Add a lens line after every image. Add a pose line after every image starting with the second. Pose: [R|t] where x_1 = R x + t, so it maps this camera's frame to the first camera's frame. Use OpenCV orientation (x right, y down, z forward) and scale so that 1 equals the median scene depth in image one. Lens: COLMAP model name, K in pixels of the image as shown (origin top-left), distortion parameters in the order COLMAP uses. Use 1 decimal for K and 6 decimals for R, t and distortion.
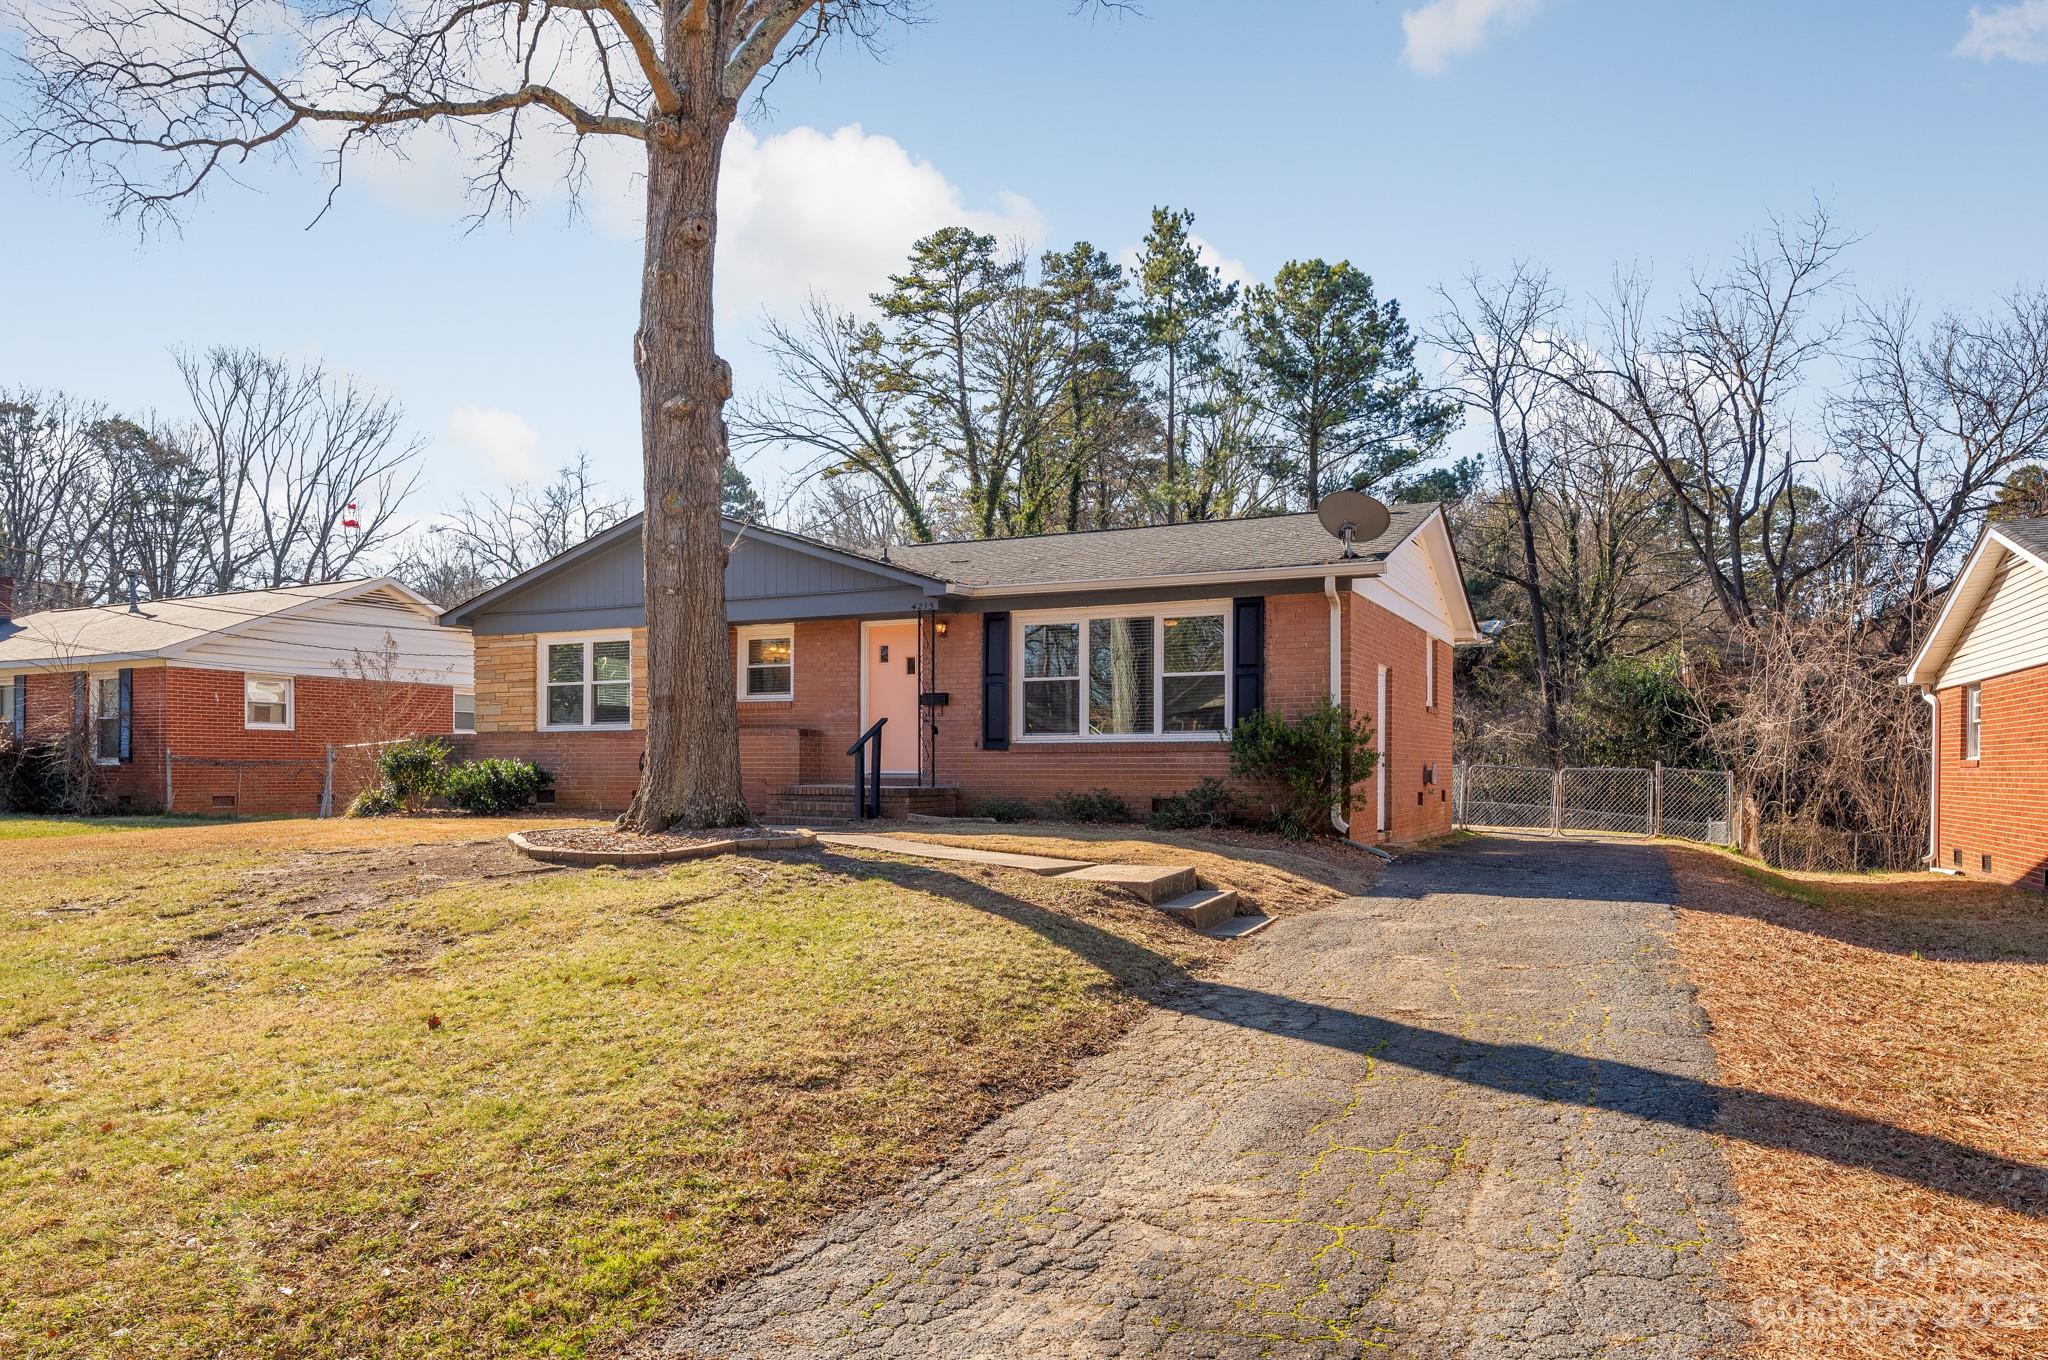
lens RADIAL K [[1284.3, 0, 1024.0], [0, 1284.3, 680.0], [0, 0, 1]] dist [-0.017615, -0.000643]
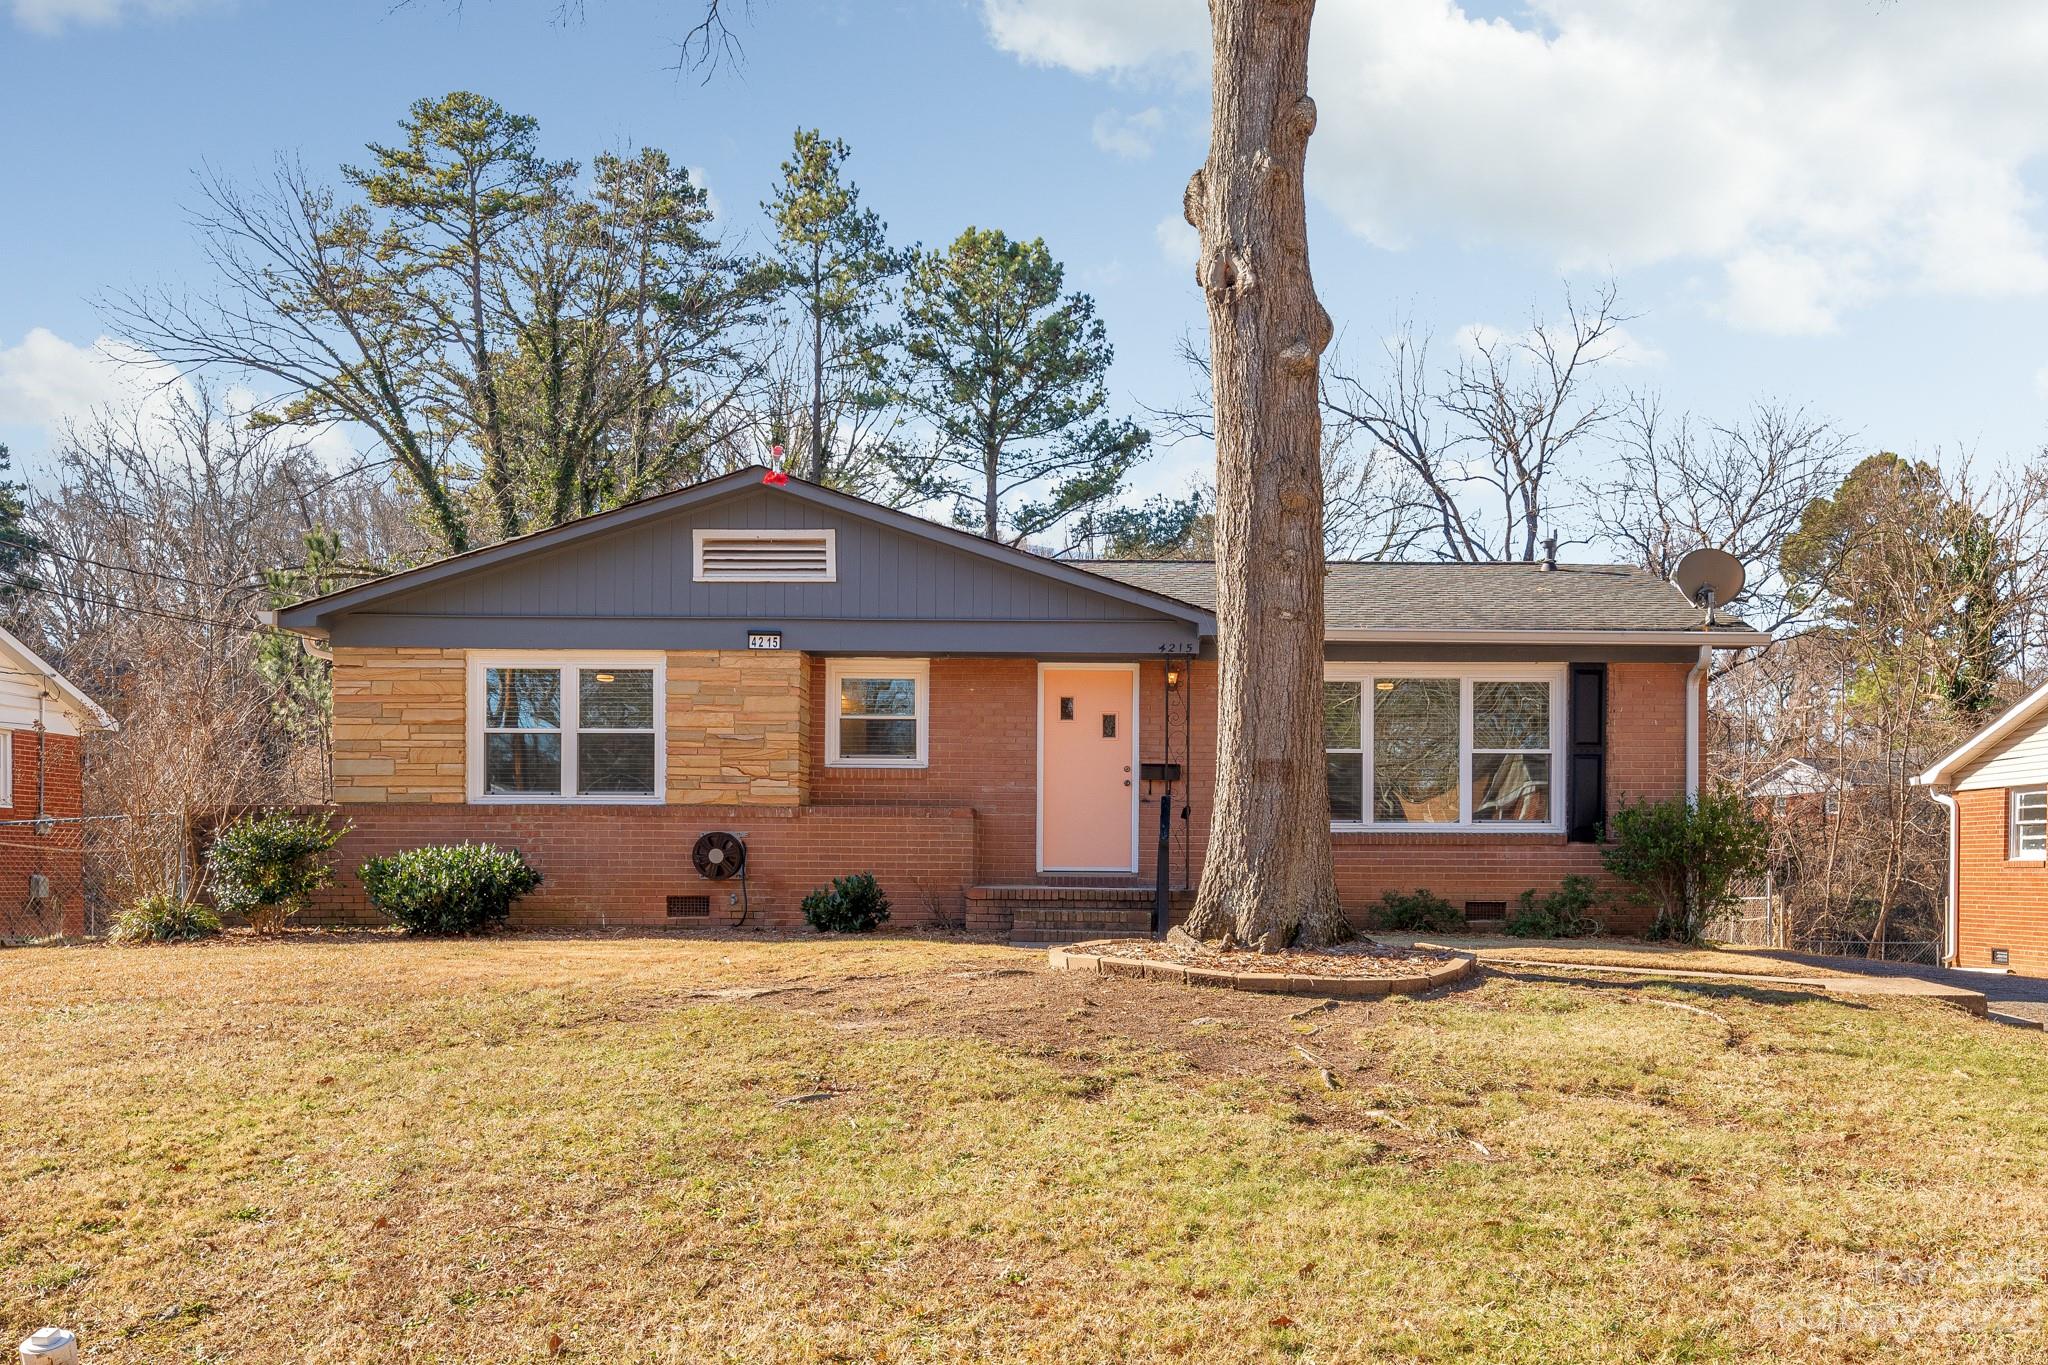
lens RADIAL K [[1666.6, 0, 1024.0], [0, 1666.6, 756.2], [0, 0, 1]] dist [-0.003765, 0.000510]
pose [[0.899058, 0.032860, 0.436594, -0.500871], [-0.033590, 0.999417, -0.006051, 0.012607], [-0.436539, -0.009225, 0.899638, 0.137917]]
